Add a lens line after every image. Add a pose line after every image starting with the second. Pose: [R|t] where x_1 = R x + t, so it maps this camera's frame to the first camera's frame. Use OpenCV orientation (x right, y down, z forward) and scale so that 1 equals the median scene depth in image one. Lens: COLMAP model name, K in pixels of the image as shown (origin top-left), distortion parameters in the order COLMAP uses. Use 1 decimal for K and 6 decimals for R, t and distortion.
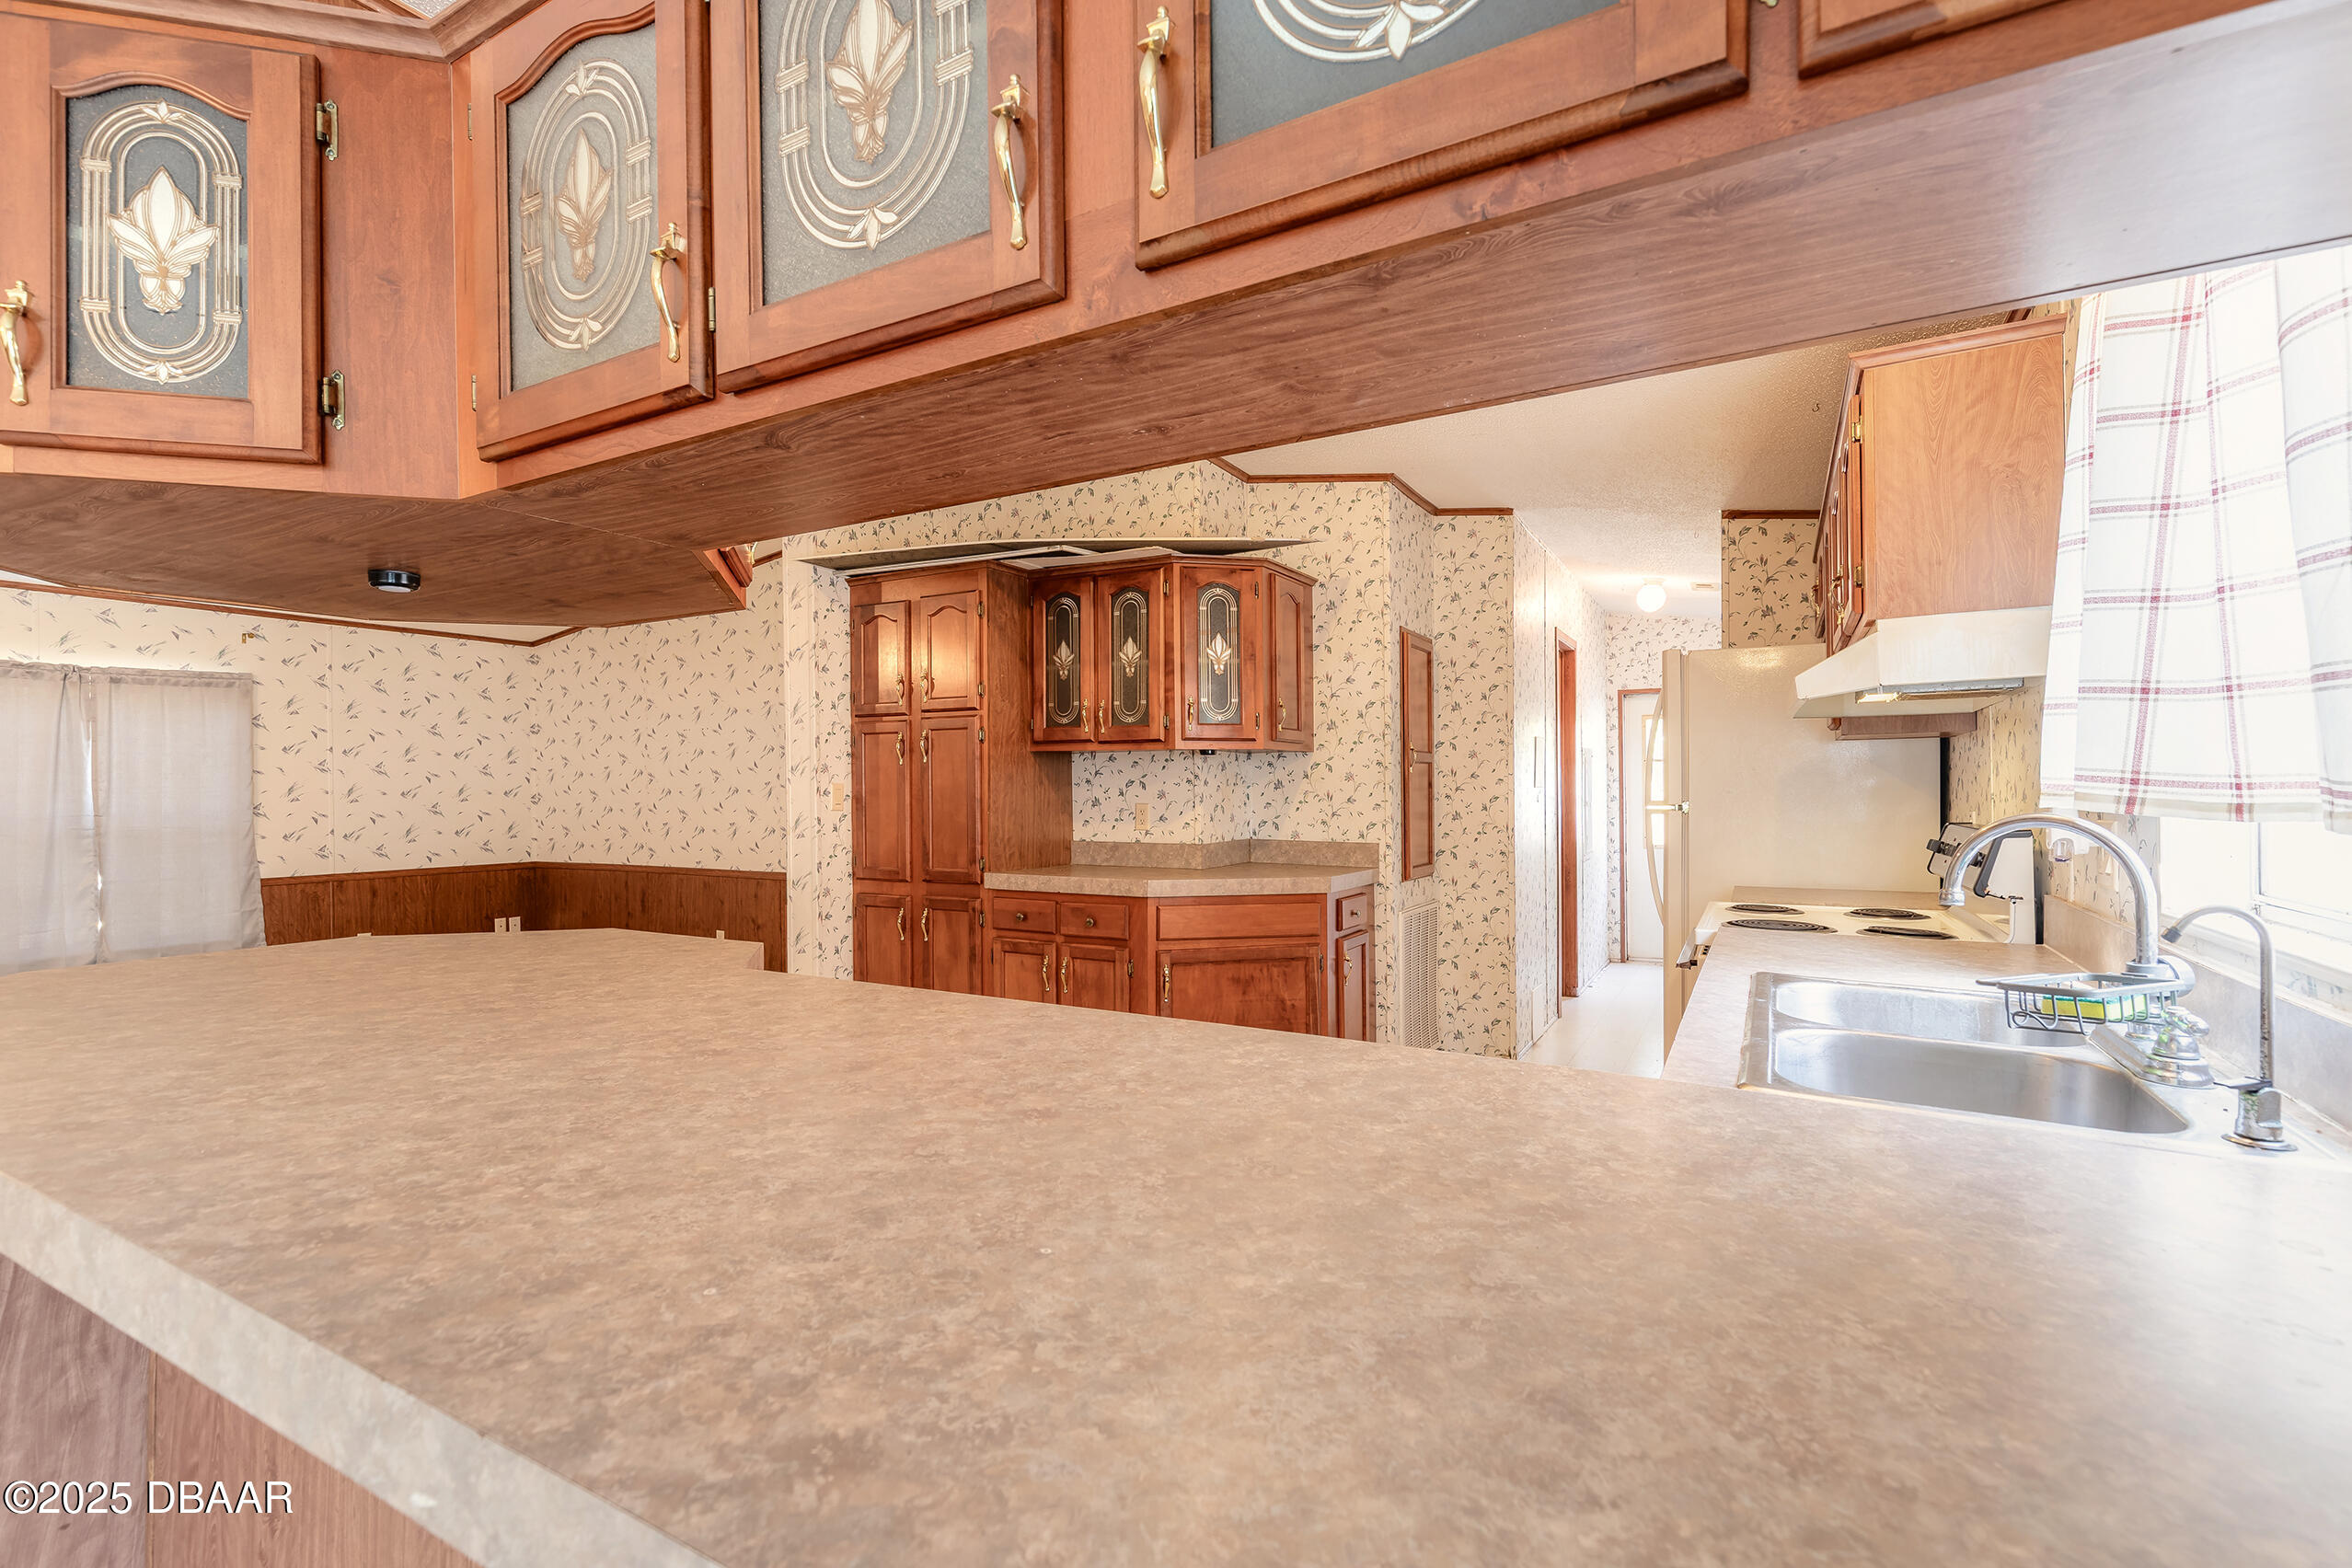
lens RADIAL K [[1059.6, 0, 1171.4], [0, 1059.6, 791.4], [0, 0, 1]] dist [0.012016, -0.000768]
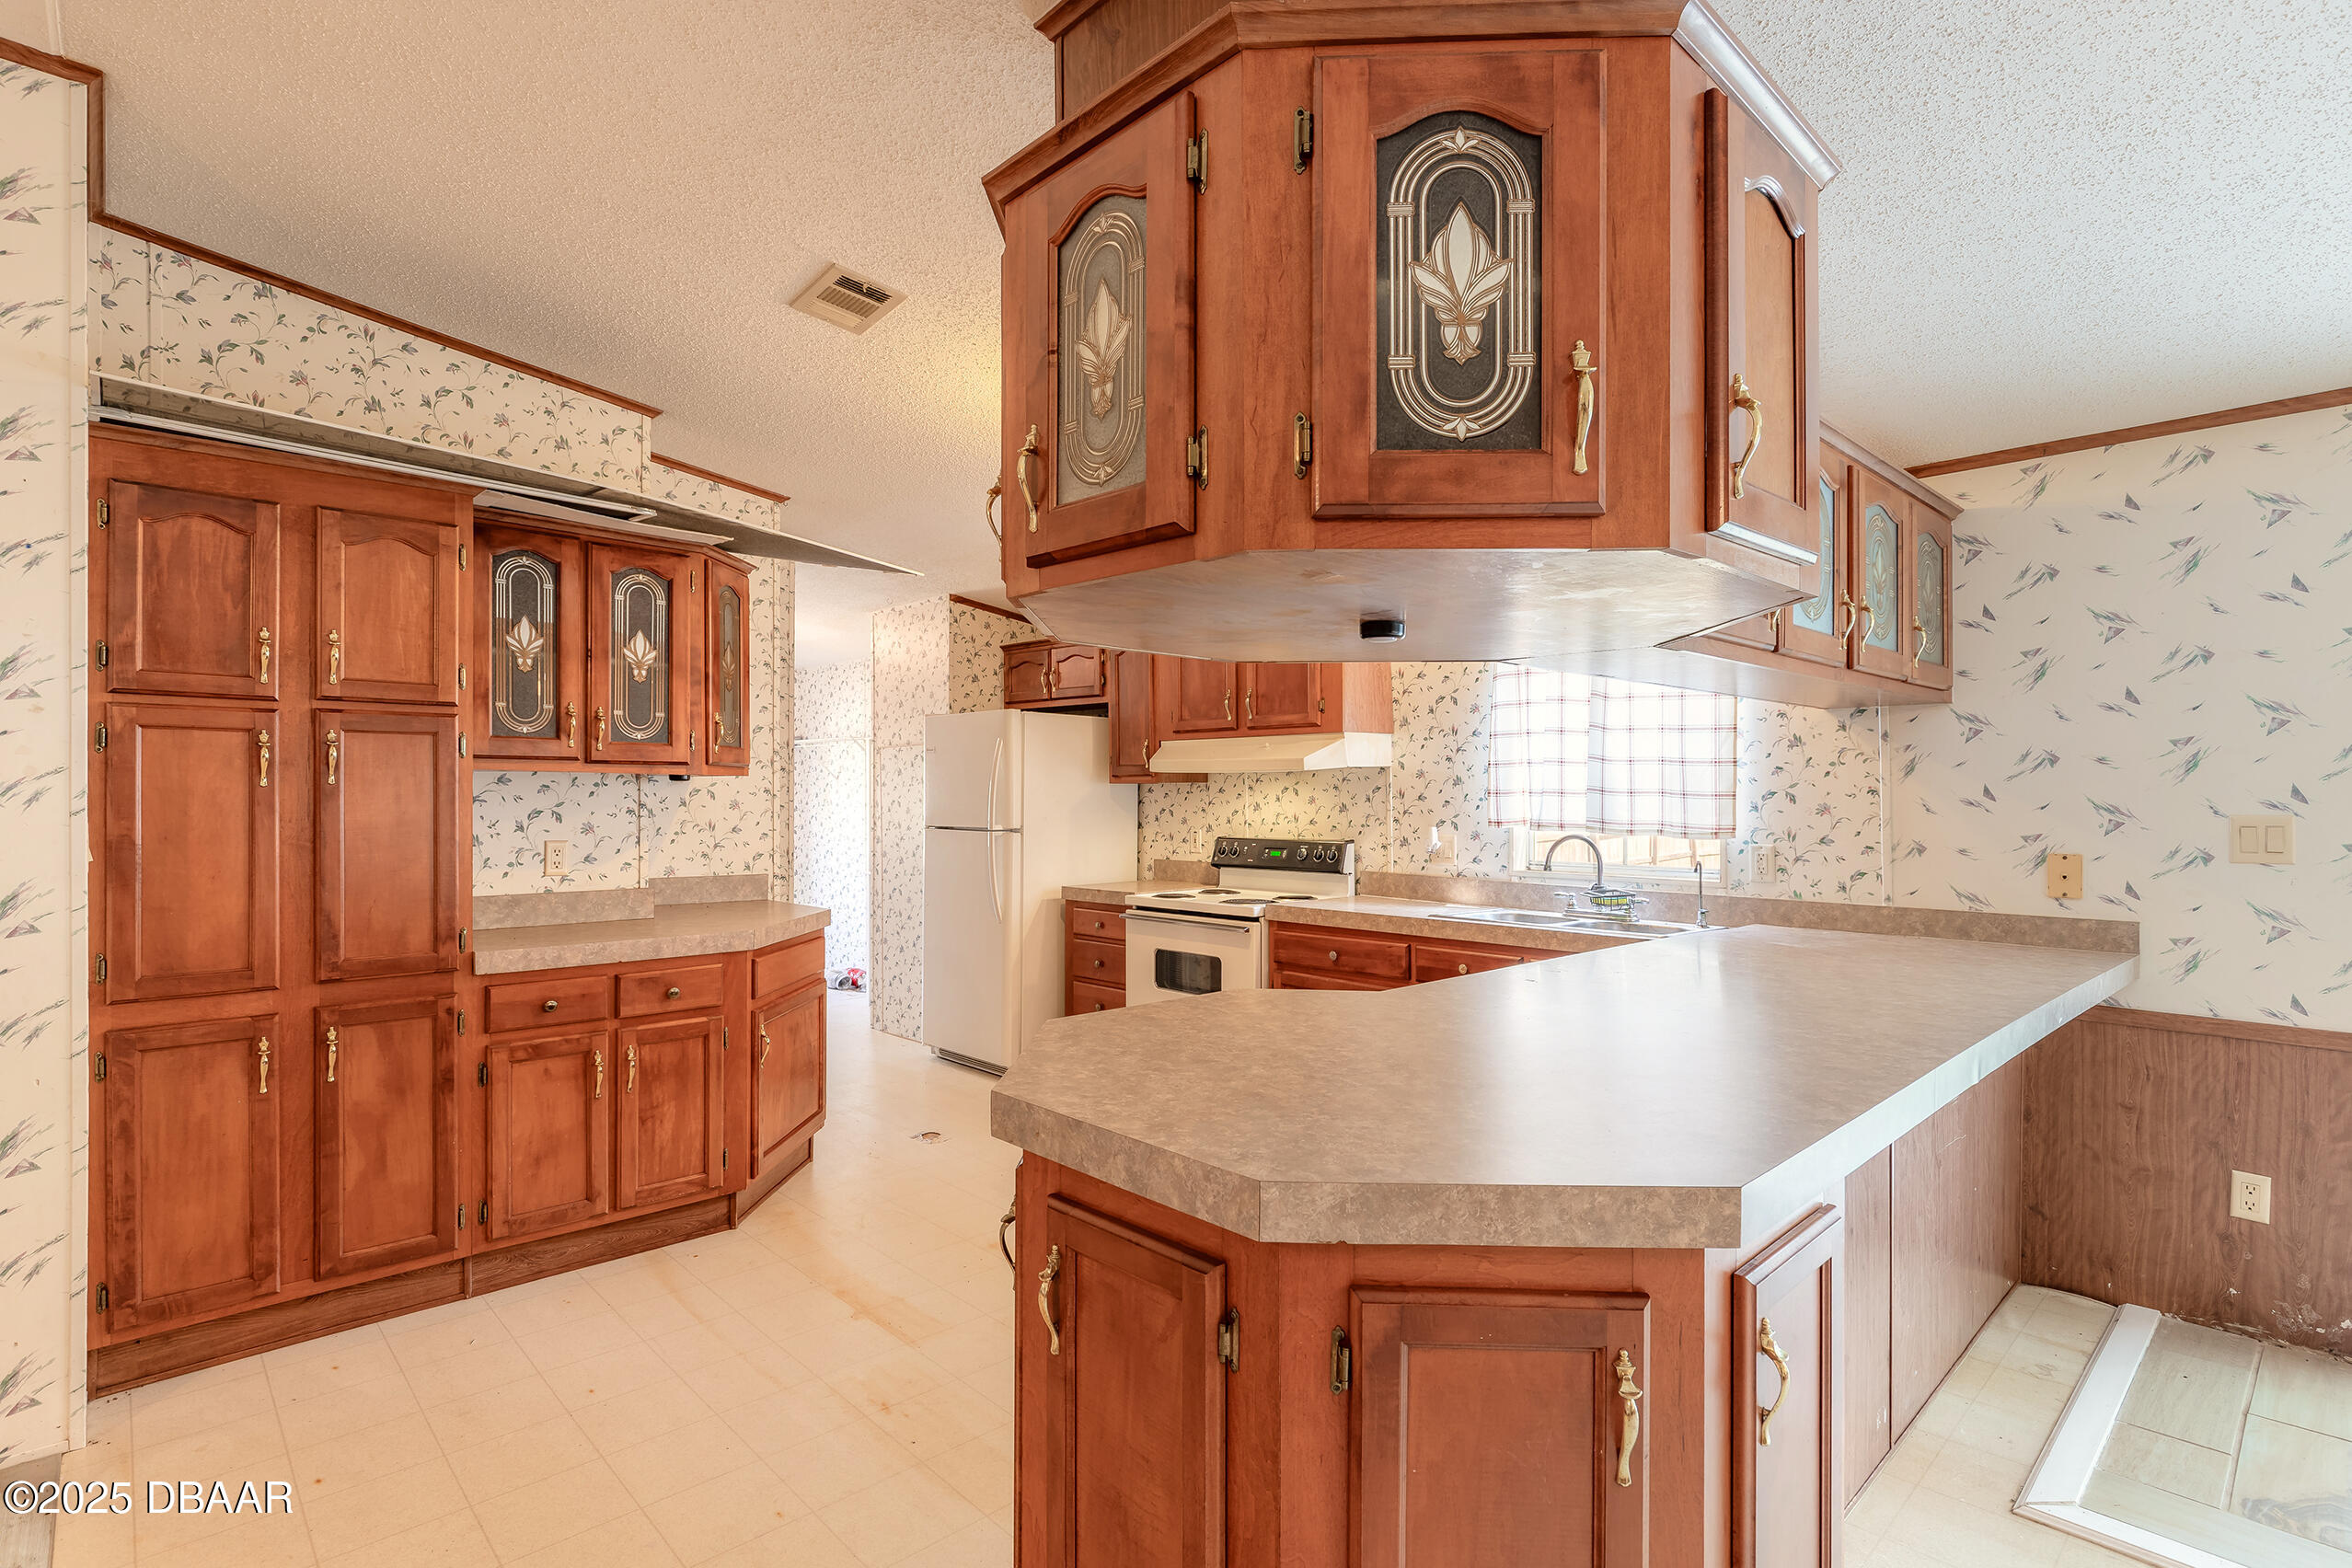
lens RADIAL K [[1130.2, 0, 1170.6], [0, 1130.2, 791.0], [0, 0, 1]] dist [0.001577, -0.000547]
pose [[0.299278, 0.009170, 0.954122, -0.656253], [-0.002316, 0.999958, -0.008884, -0.017619], [-0.954163, 0.000449, 0.299286, 0.332650]]
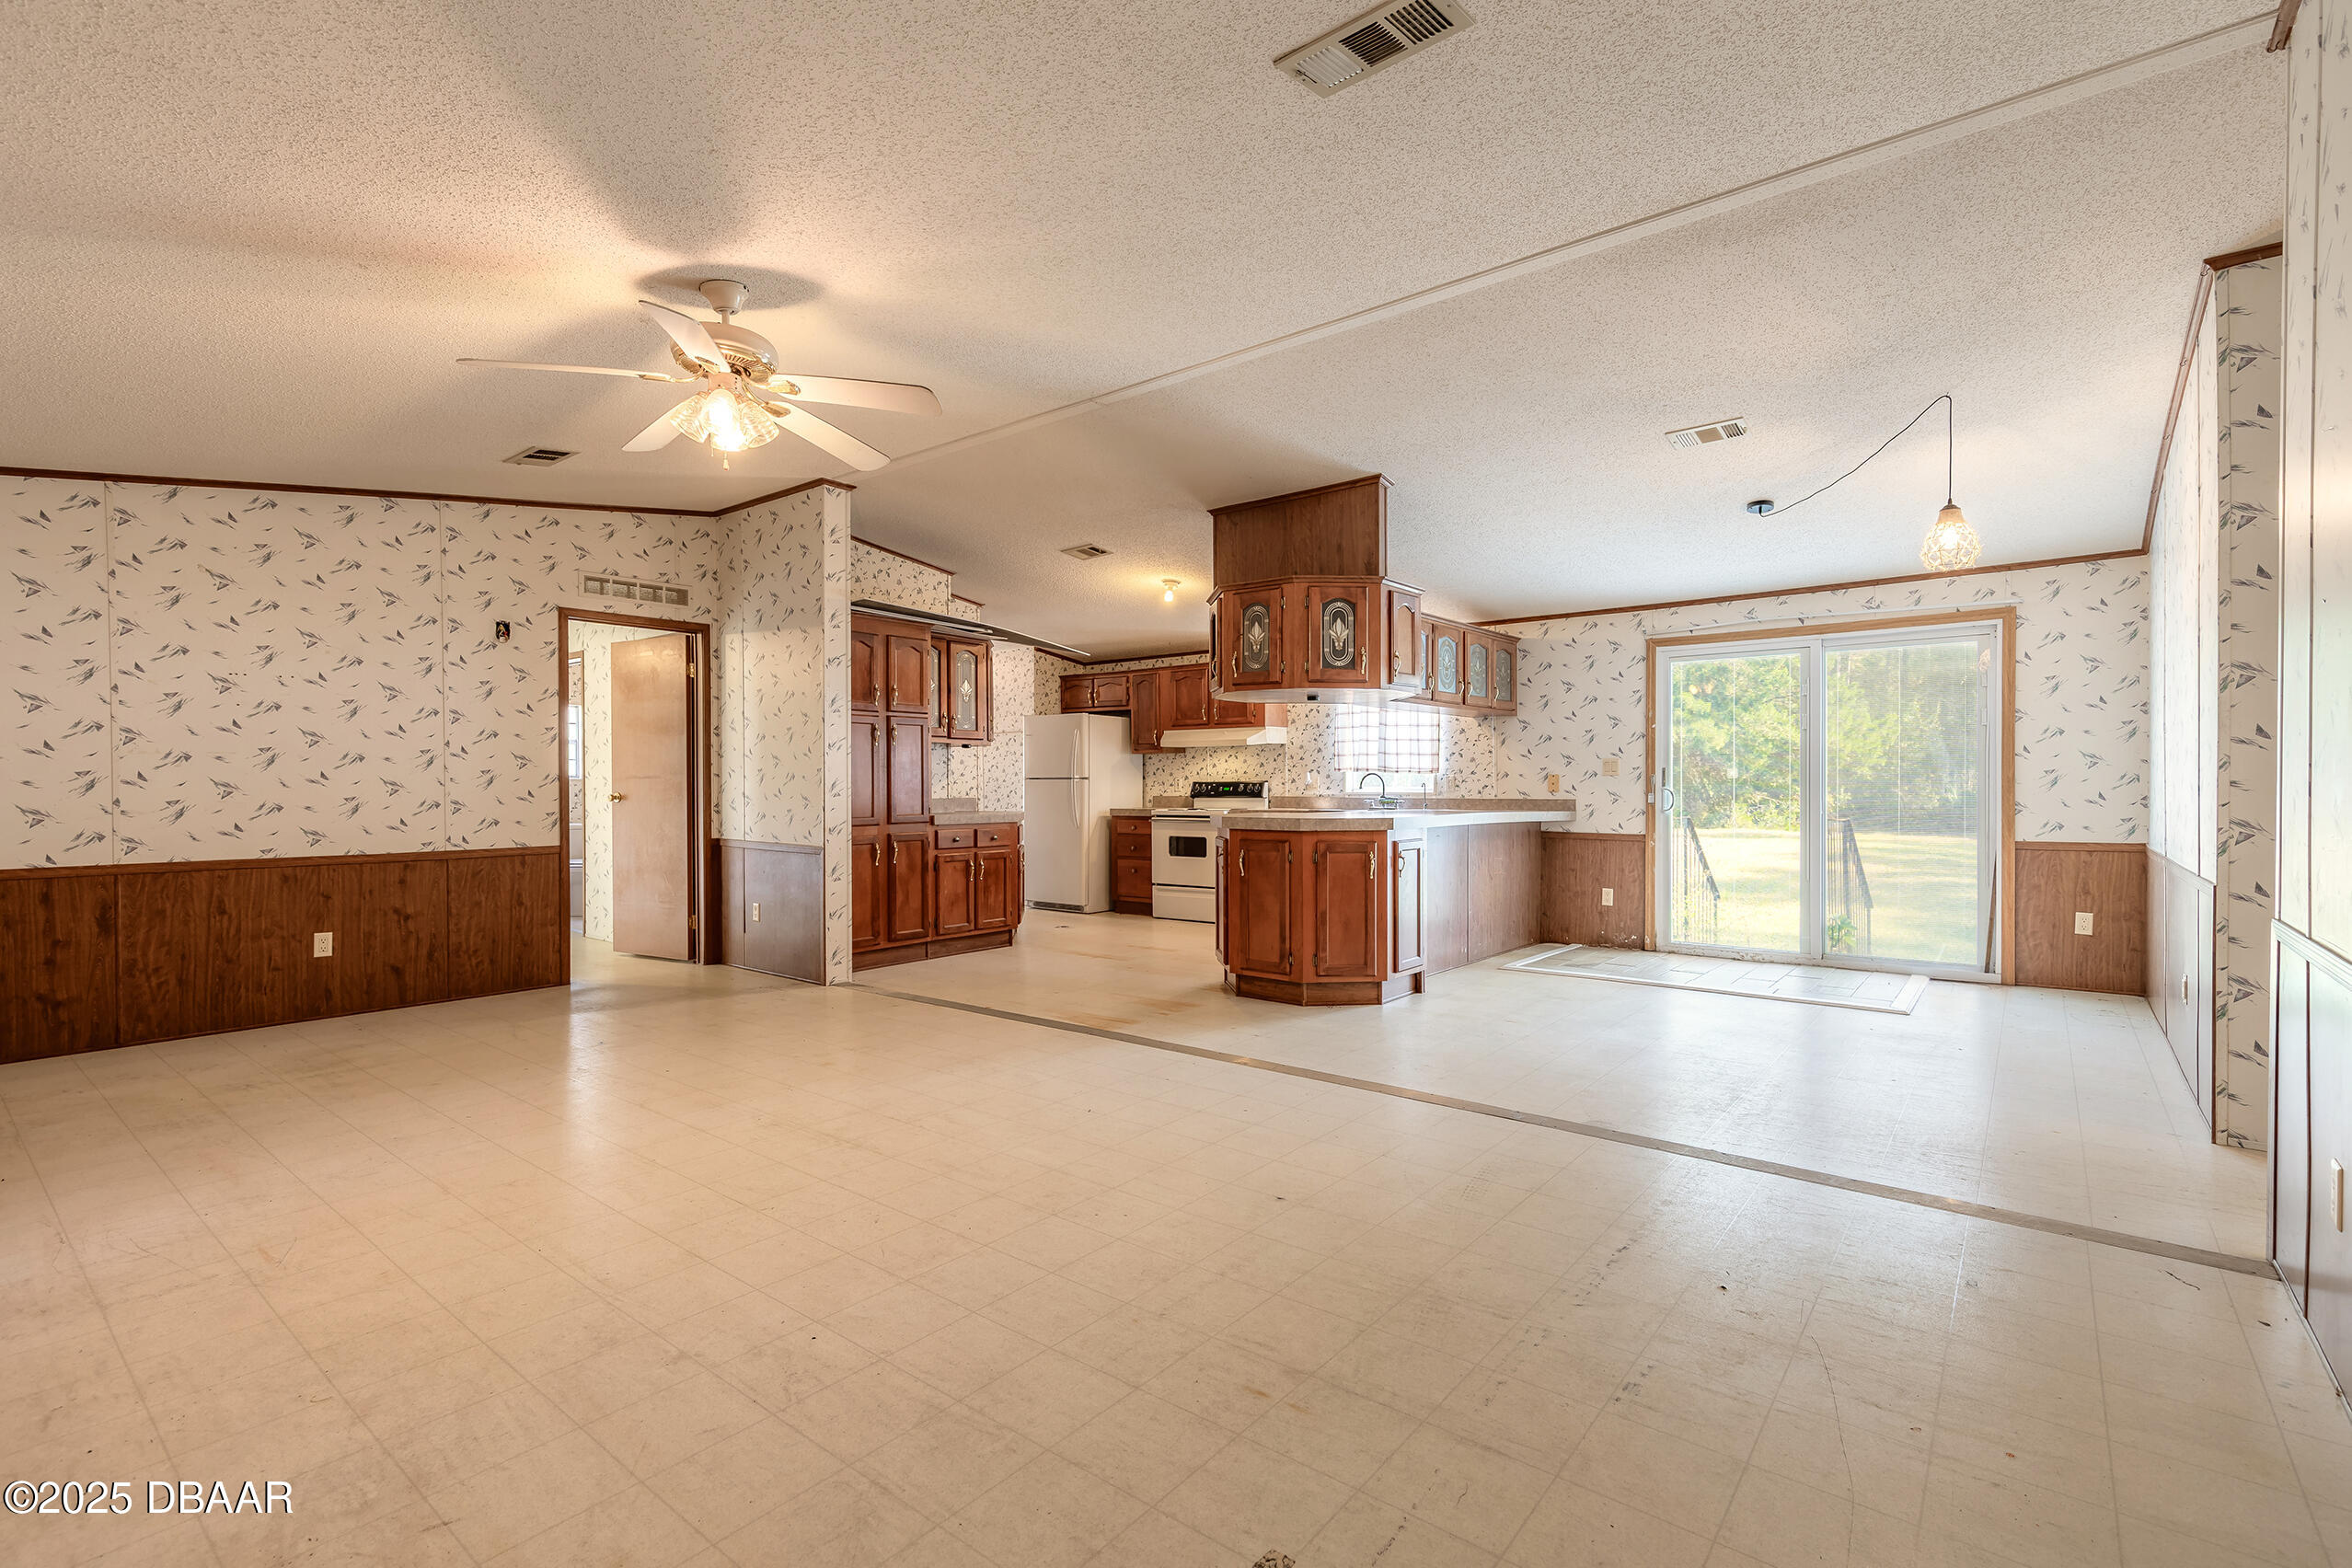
lens RADIAL K [[1061.8, 0, 1172.6], [0, 1061.8, 792.1], [0, 0, 1]] dist [0.008947, -0.001648]
pose [[0.165094, -0.002256, 0.986275, -1.555996], [0.001812, 0.999996, 0.001984, 0.034771], [-0.986276, 0.001460, 0.165098, 0.334240]]
